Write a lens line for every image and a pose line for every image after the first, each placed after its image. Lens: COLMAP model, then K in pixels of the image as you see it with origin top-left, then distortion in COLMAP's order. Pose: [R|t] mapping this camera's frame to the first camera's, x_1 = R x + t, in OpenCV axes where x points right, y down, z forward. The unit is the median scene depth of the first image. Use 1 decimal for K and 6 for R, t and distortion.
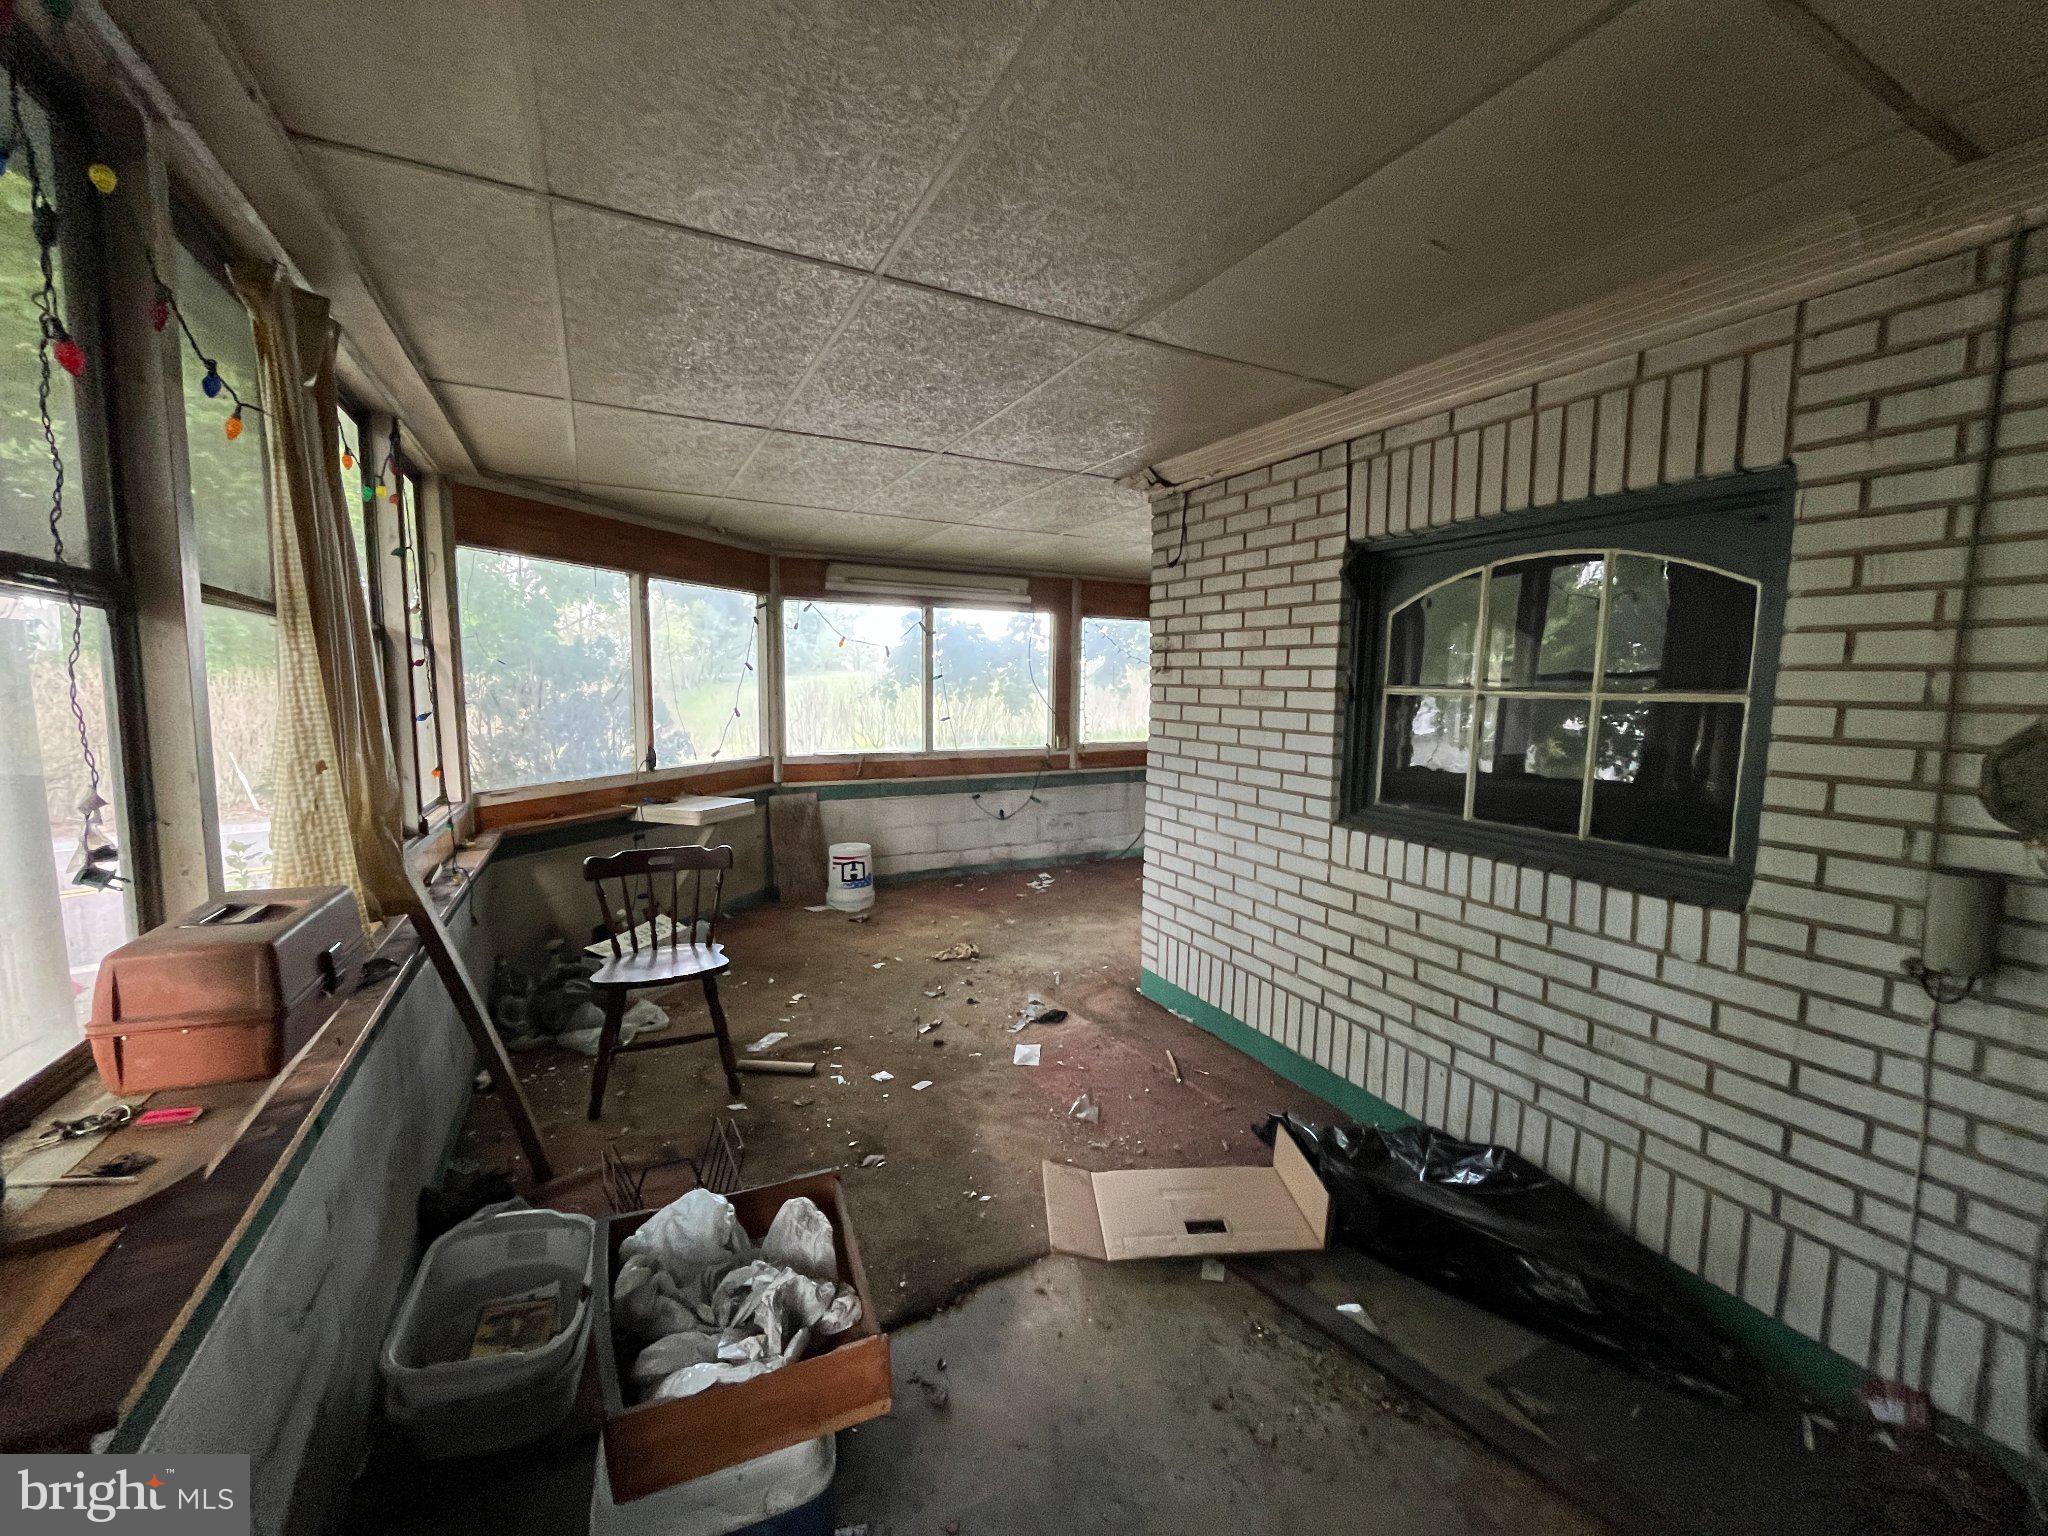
lens RADIAL K [[819.0, 0, 1024.0], [0, 819.0, 768.0], [0, 0, 1]] dist [0.000080, -0.000009]
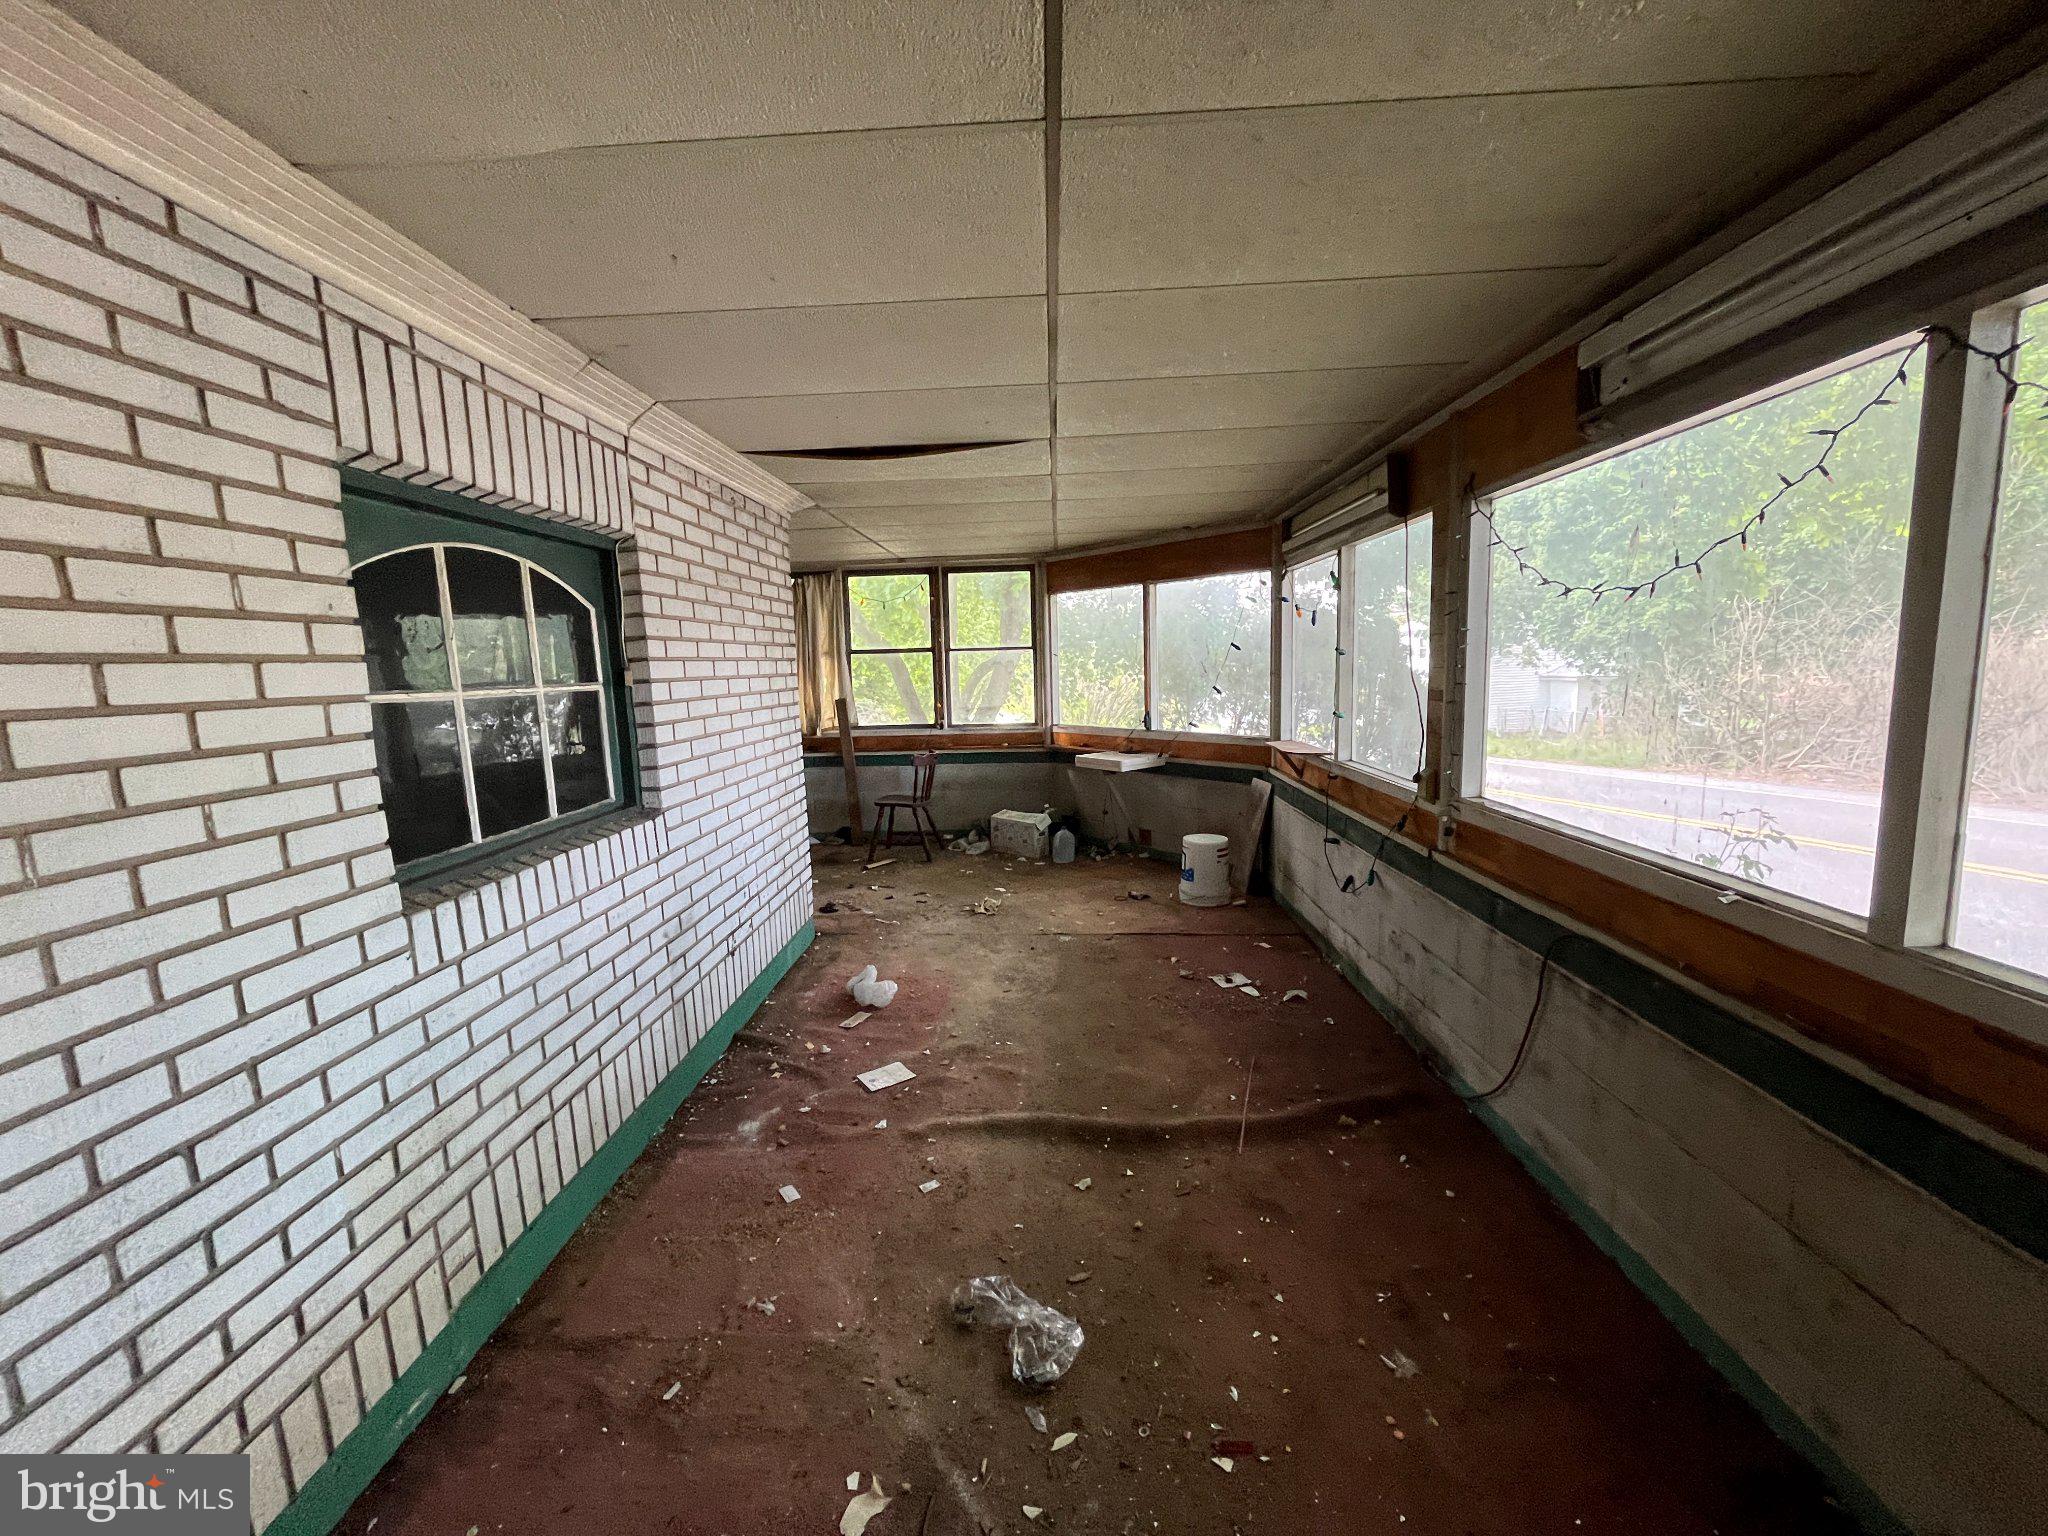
lens RADIAL K [[819.0, 0, 1024.0], [0, 819.0, 768.0], [0, 0, 1]] dist [0.000080, -0.000009]
pose [[-0.484302, 0.129996, -0.865189, 0.820757], [-0.055974, 0.982270, 0.178920, -0.165945], [0.873108, 0.135080, -0.468439, 1.466033]]
